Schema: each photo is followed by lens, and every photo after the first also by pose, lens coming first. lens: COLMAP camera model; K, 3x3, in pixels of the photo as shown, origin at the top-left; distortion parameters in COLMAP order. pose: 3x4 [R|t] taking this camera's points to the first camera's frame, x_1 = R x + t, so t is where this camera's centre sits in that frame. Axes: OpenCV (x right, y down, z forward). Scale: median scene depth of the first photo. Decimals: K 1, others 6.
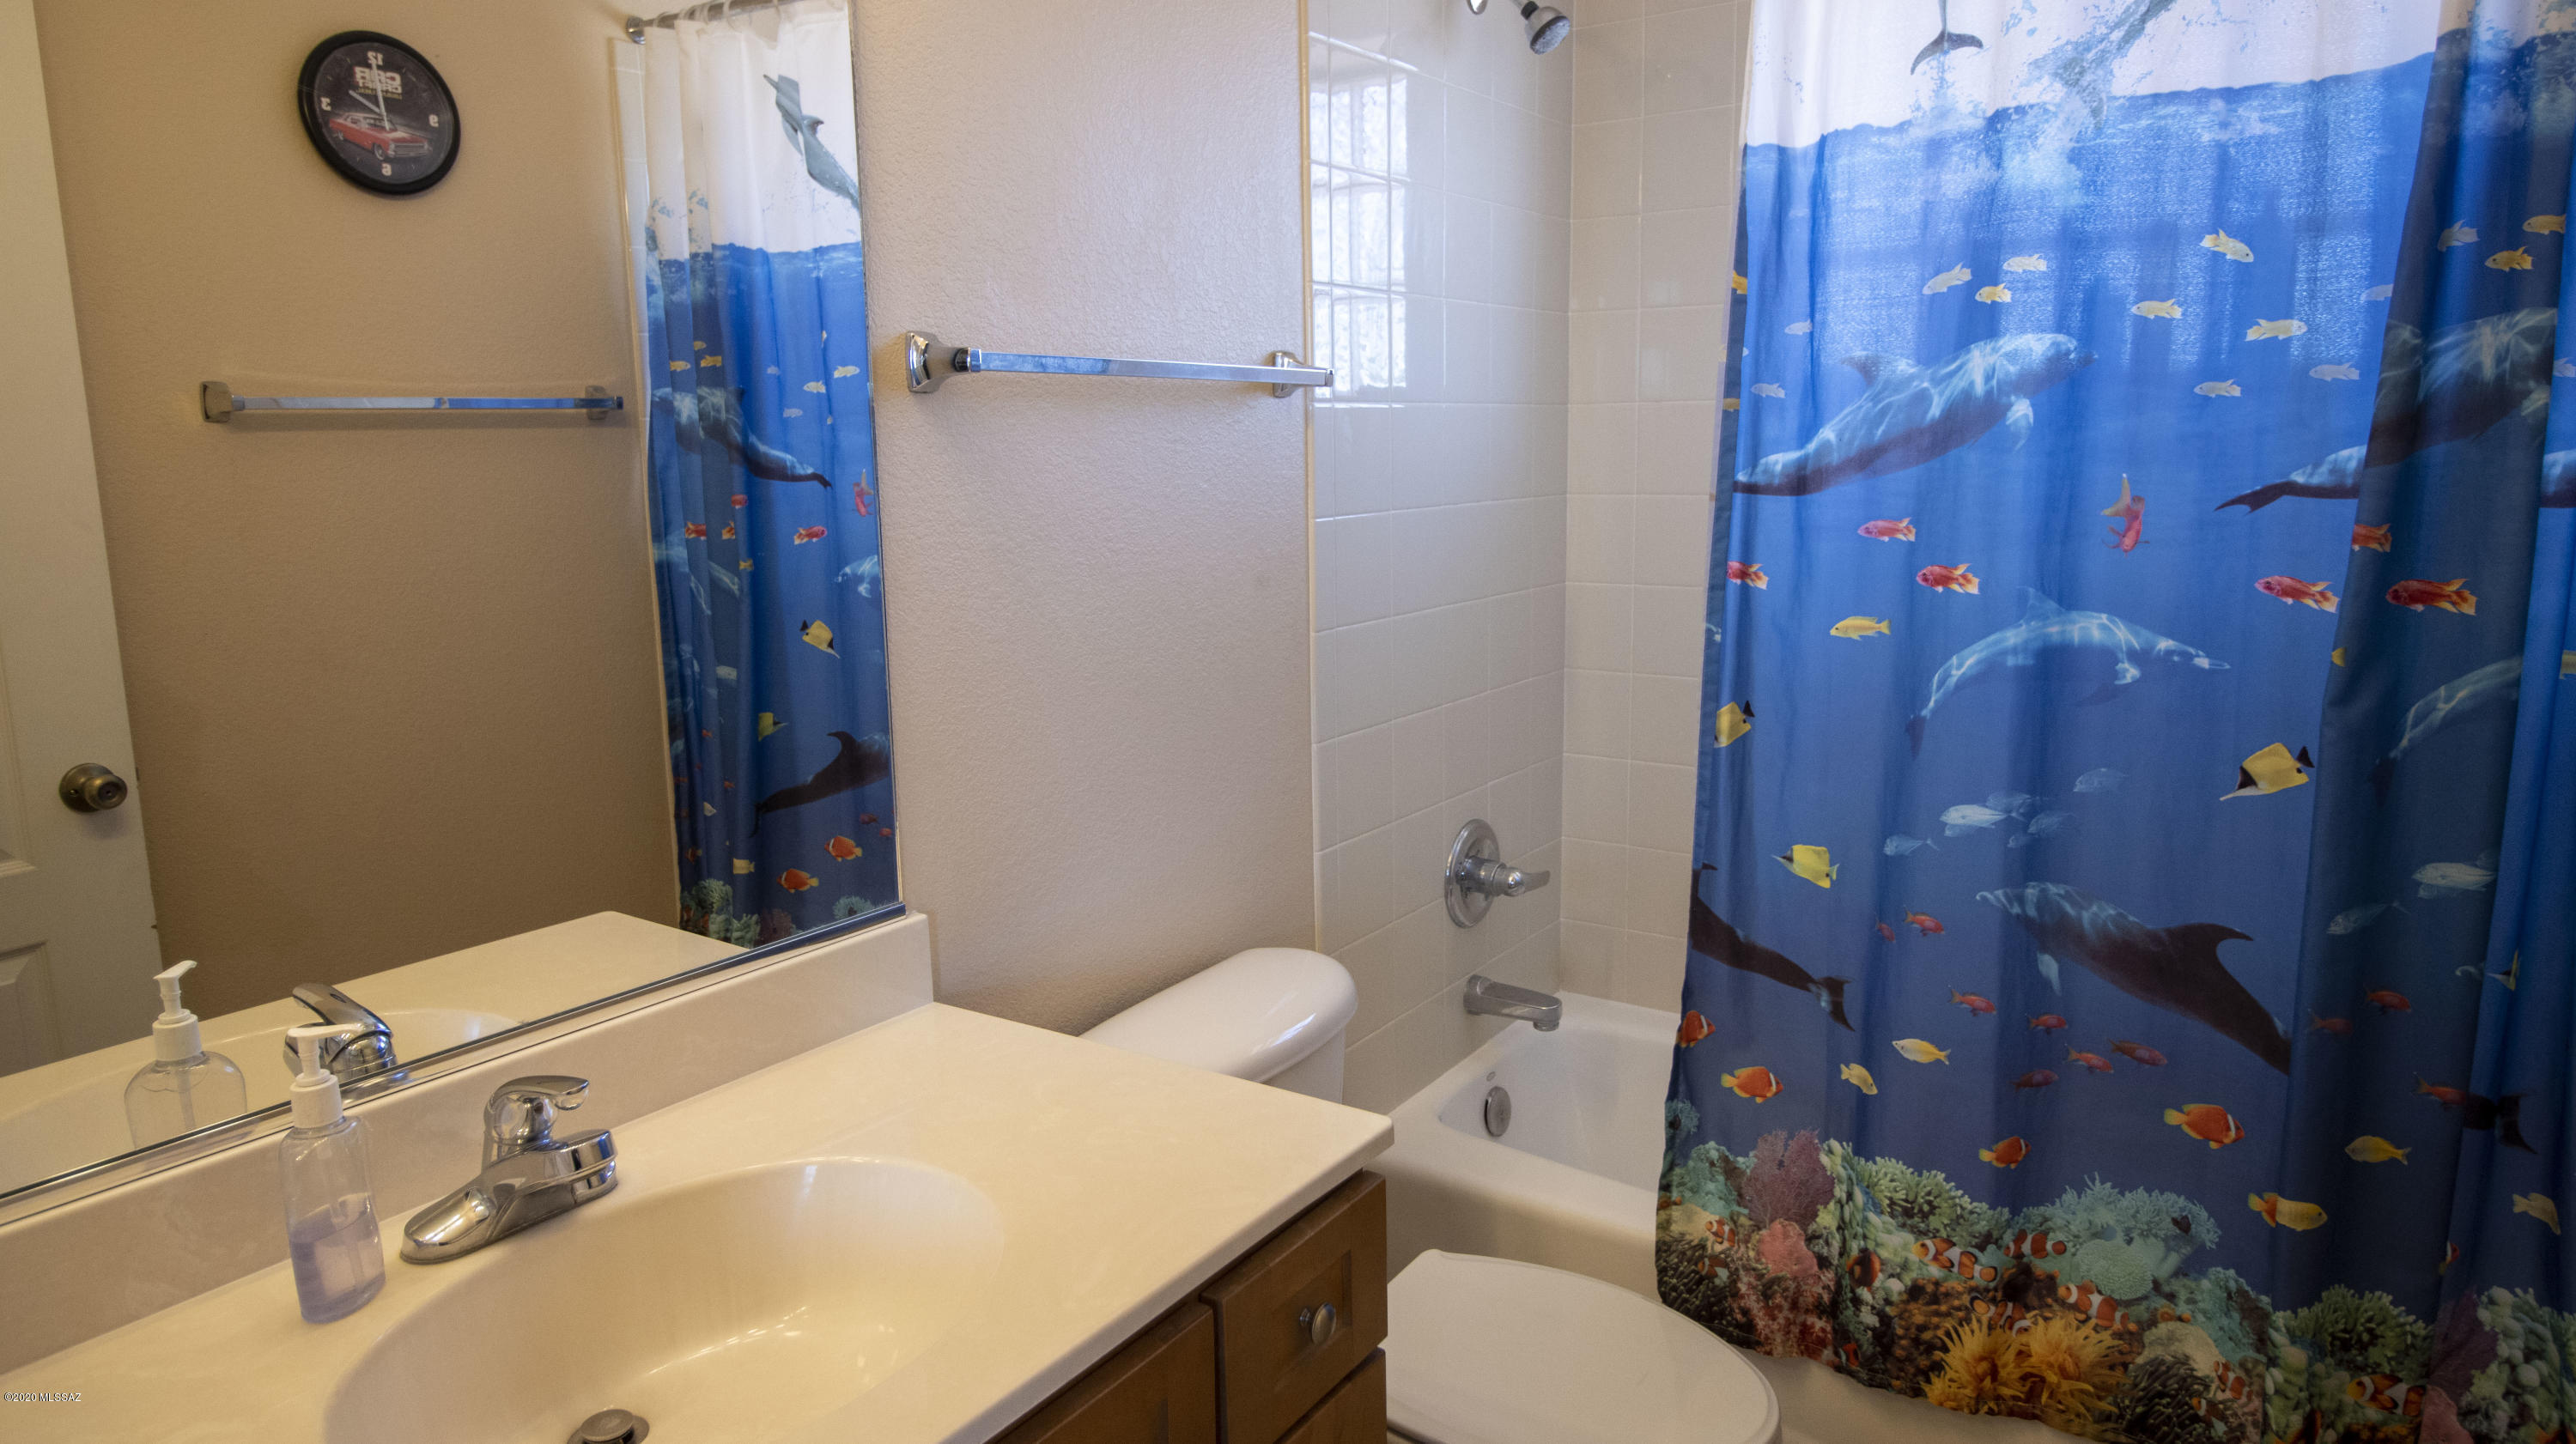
lens RADIAL K [[1698.8, 0, 1282.1], [0, 1698.8, 715.5], [0, 0, 1]] dist [0.005285, -0.003704]
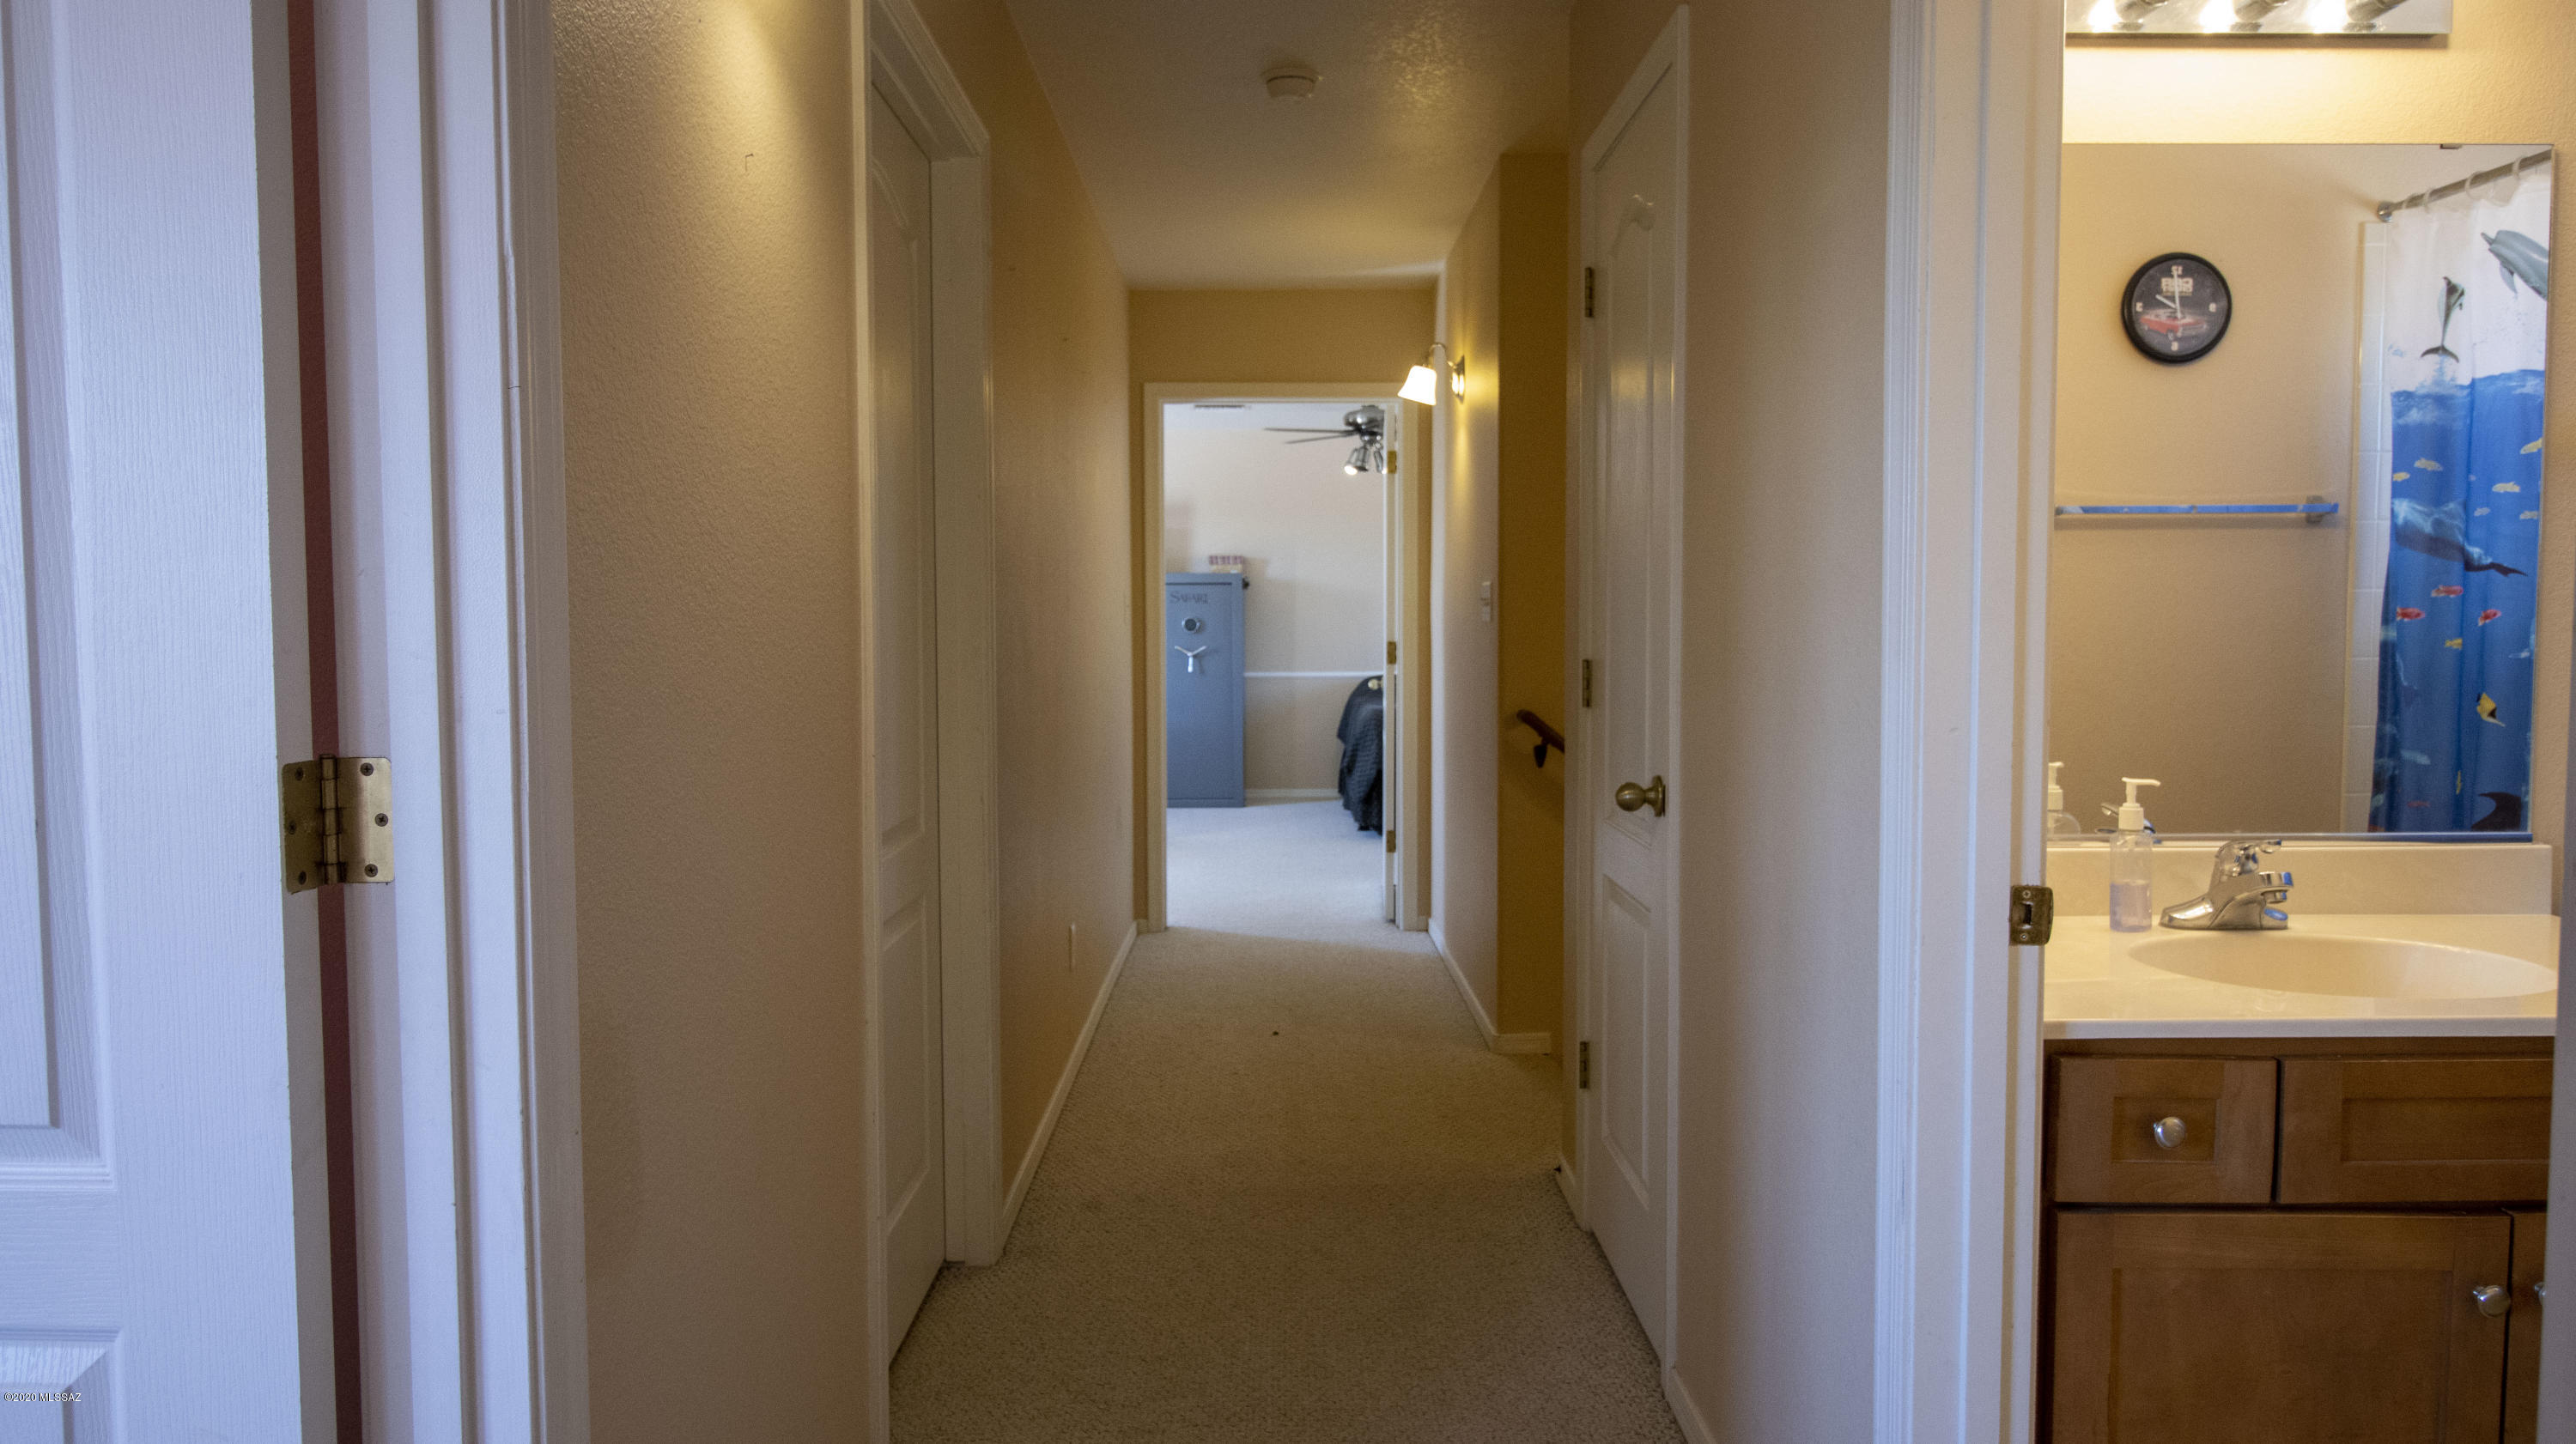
lens RADIAL K [[1698.8, 0, 1285.9], [0, 1698.8, 710.7], [0, 0, 1]] dist [0.005285, -0.003704]
pose [[0.605536, 0.048574, -0.794334, 0.162588], [-0.126896, 0.991258, -0.036120, 0.123767], [0.785635, 0.122670, 0.606407, -0.399401]]
